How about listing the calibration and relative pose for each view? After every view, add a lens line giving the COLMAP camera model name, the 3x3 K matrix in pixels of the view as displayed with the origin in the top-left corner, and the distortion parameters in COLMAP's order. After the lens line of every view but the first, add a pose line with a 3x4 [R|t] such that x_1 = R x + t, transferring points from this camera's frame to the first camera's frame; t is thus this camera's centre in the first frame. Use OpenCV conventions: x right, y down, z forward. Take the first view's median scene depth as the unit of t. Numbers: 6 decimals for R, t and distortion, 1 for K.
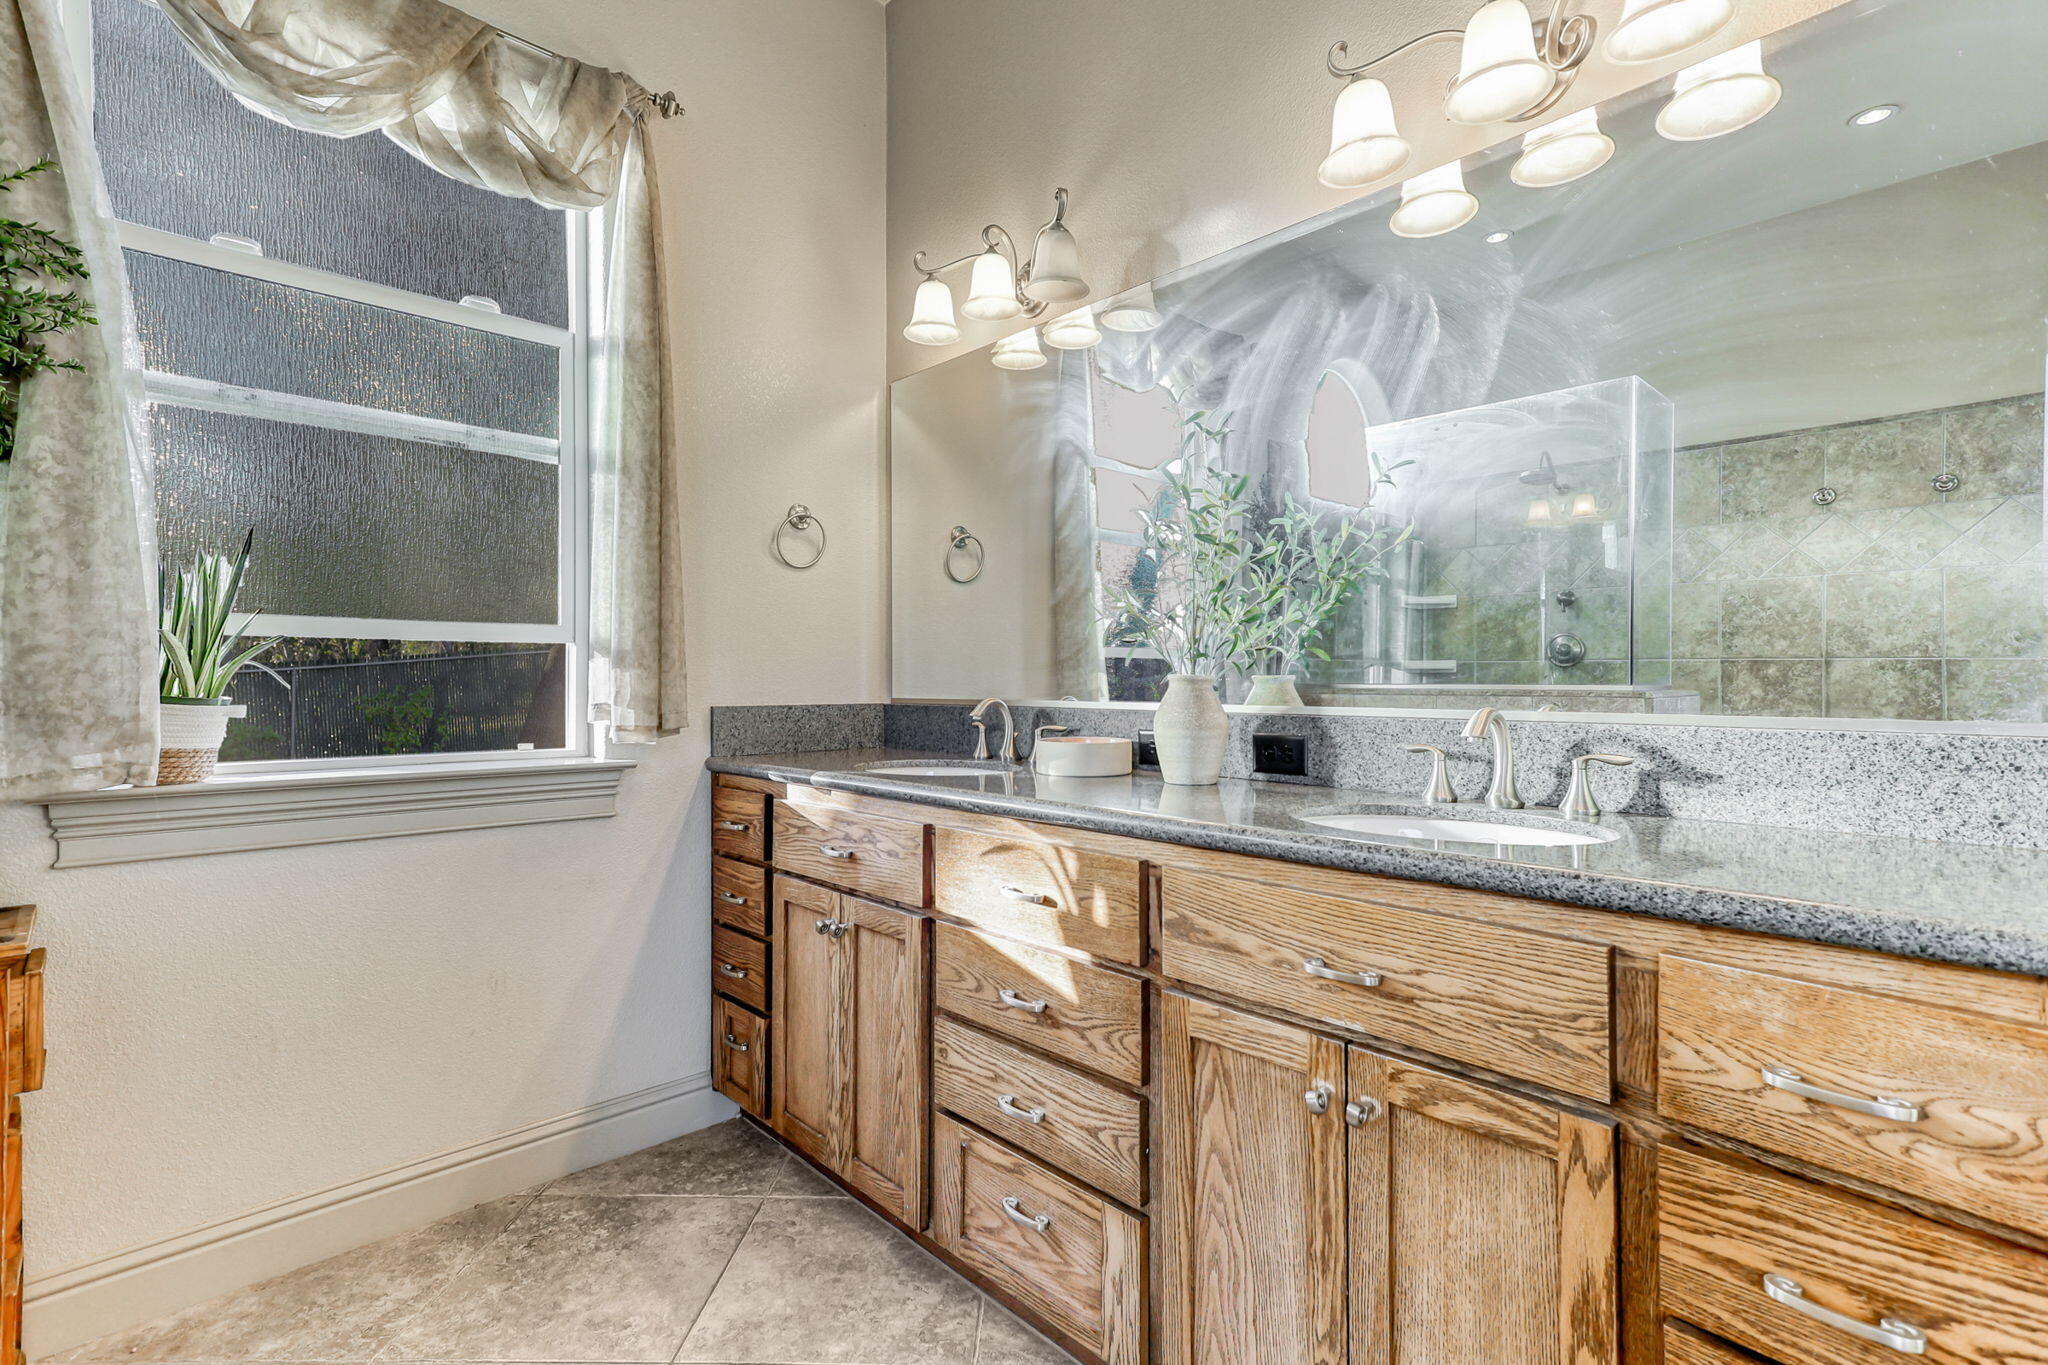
lens RADIAL K [[973.2, 0, 1001.5], [0, 973.2, 680.8], [0, 0, 1]] dist [0.024915, 0.006208]
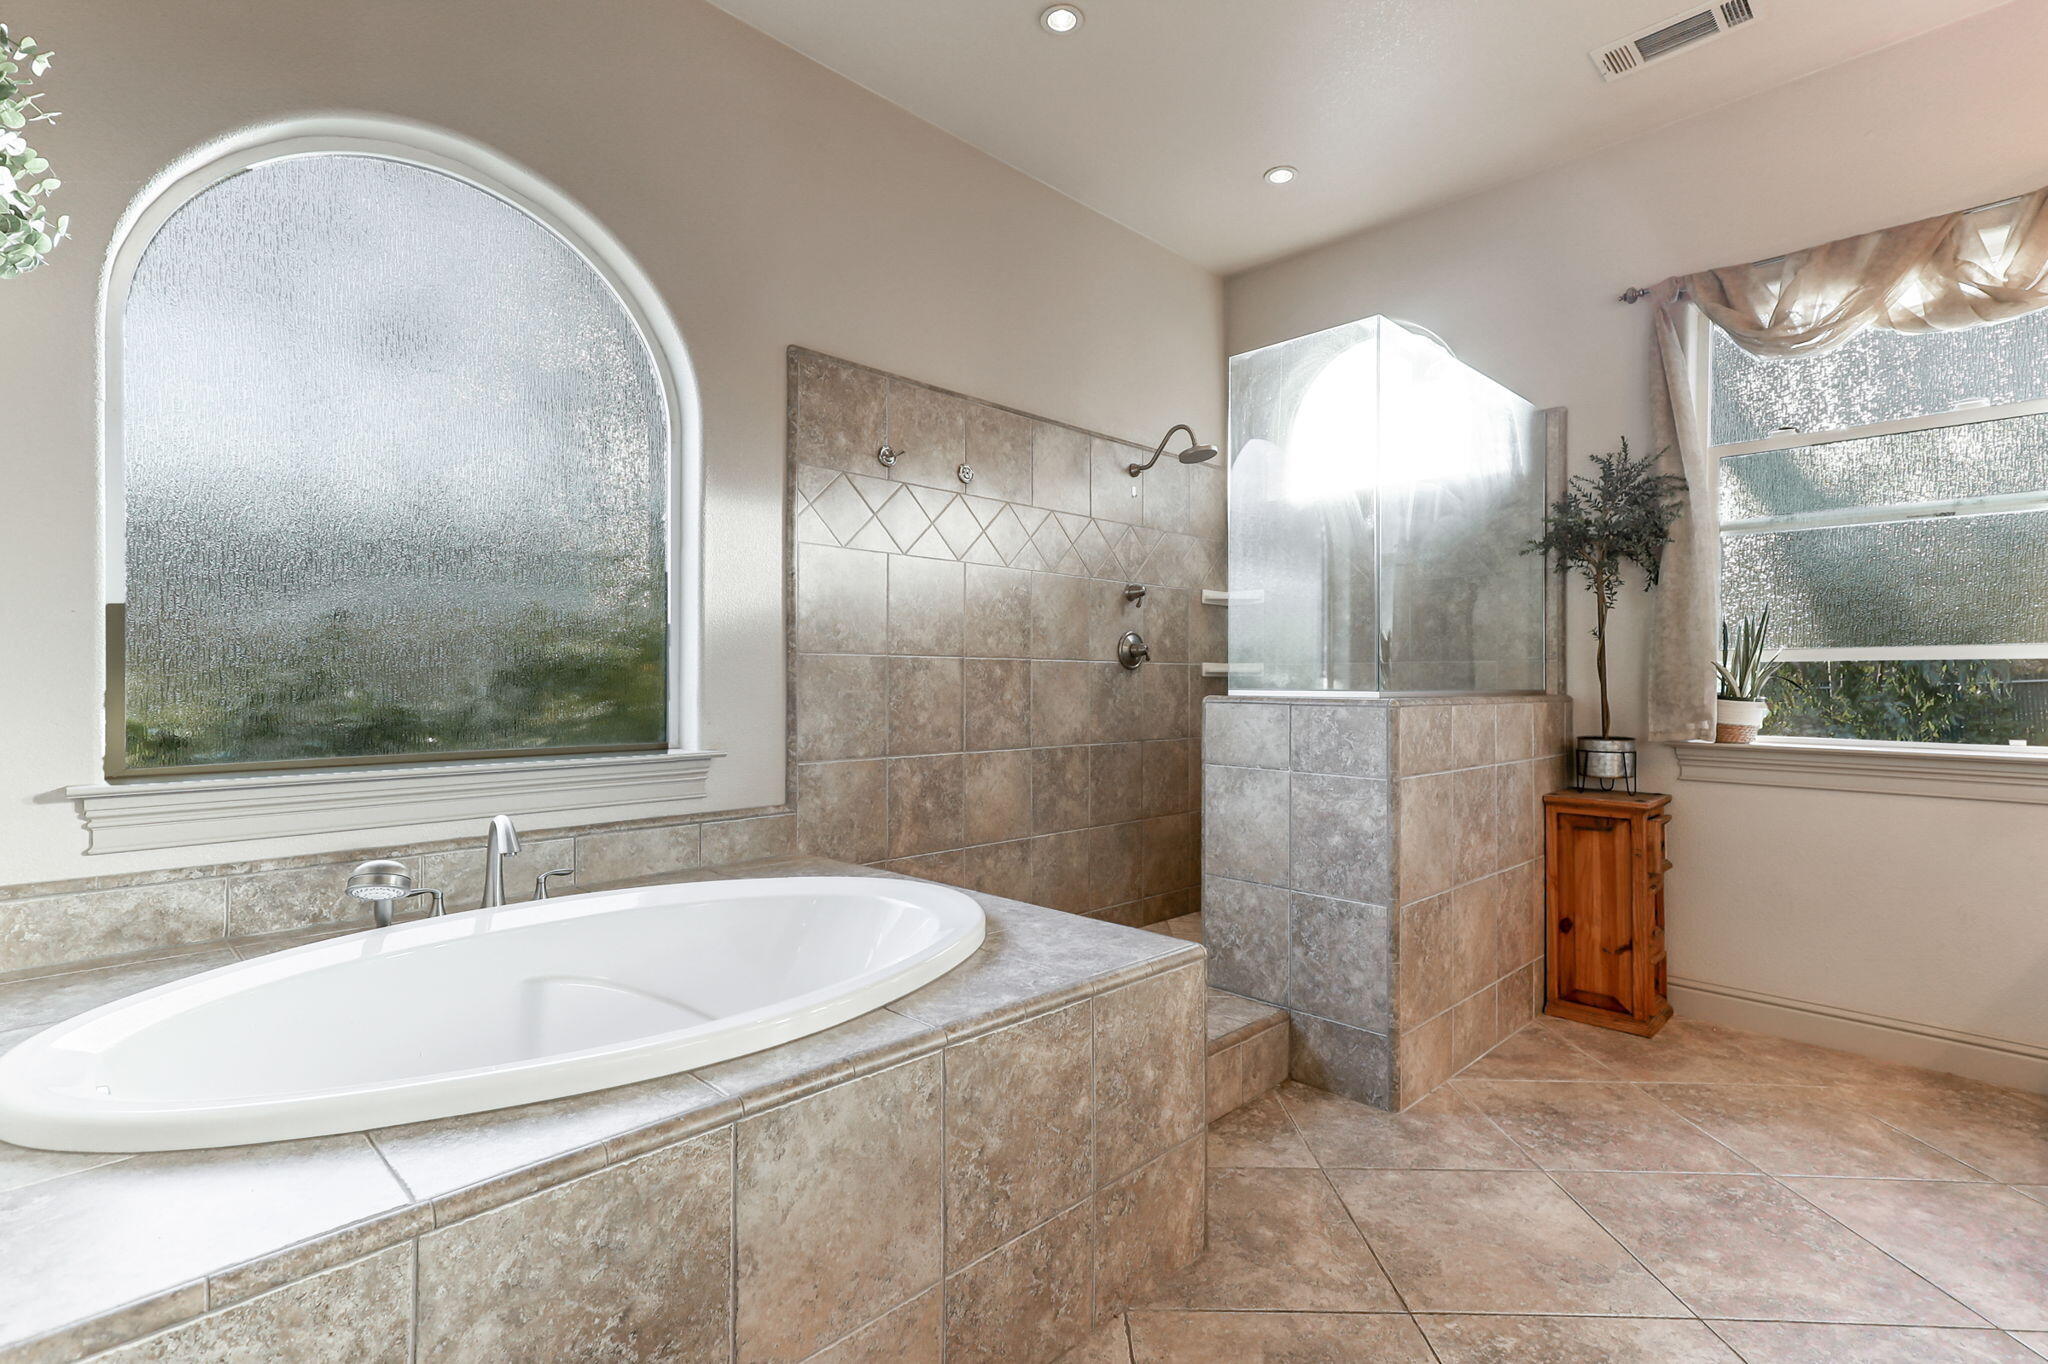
lens RADIAL K [[973.2, 0, 1025.9], [0, 973.2, 674.3], [0, 0, 1]] dist [0.024915, 0.006208]
pose [[0.057925, -0.007362, -0.998294, 0.809831], [-0.006144, 0.999951, -0.007730, -0.002651], [0.998302, 0.006581, 0.057877, -0.367898]]
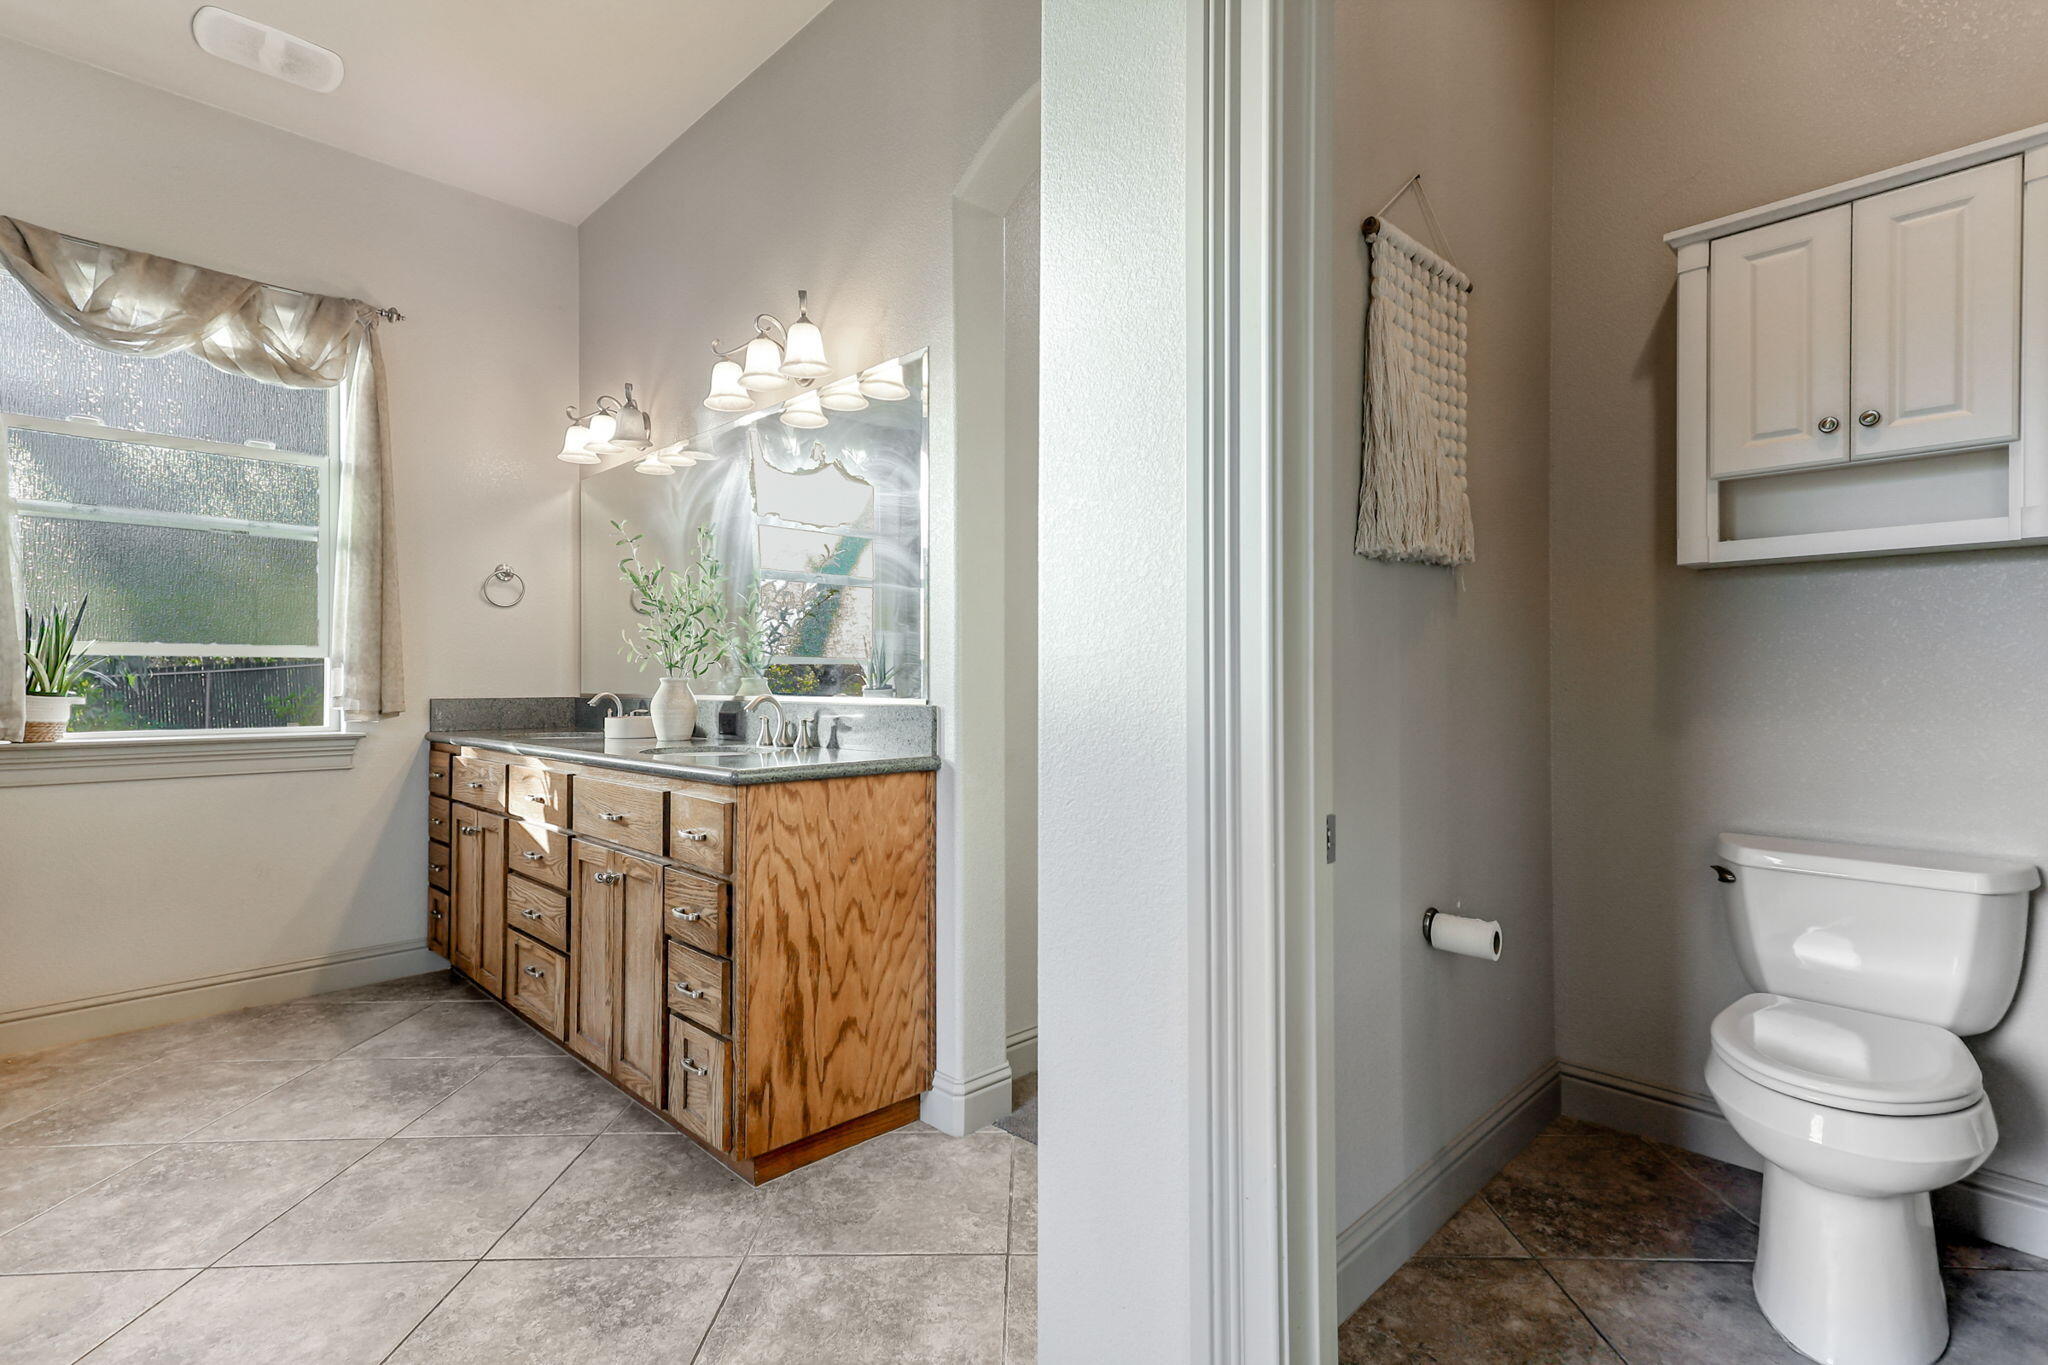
lens RADIAL K [[973.2, 0, 1041.2], [0, 973.2, 672.1], [0, 0, 1]] dist [0.024915, 0.006208]
pose [[0.998610, -0.001676, 0.052683, 0.701035], [0.002165, 0.999955, -0.009230, 0.001412], [-0.052665, 0.009331, 0.998569, -0.713840]]
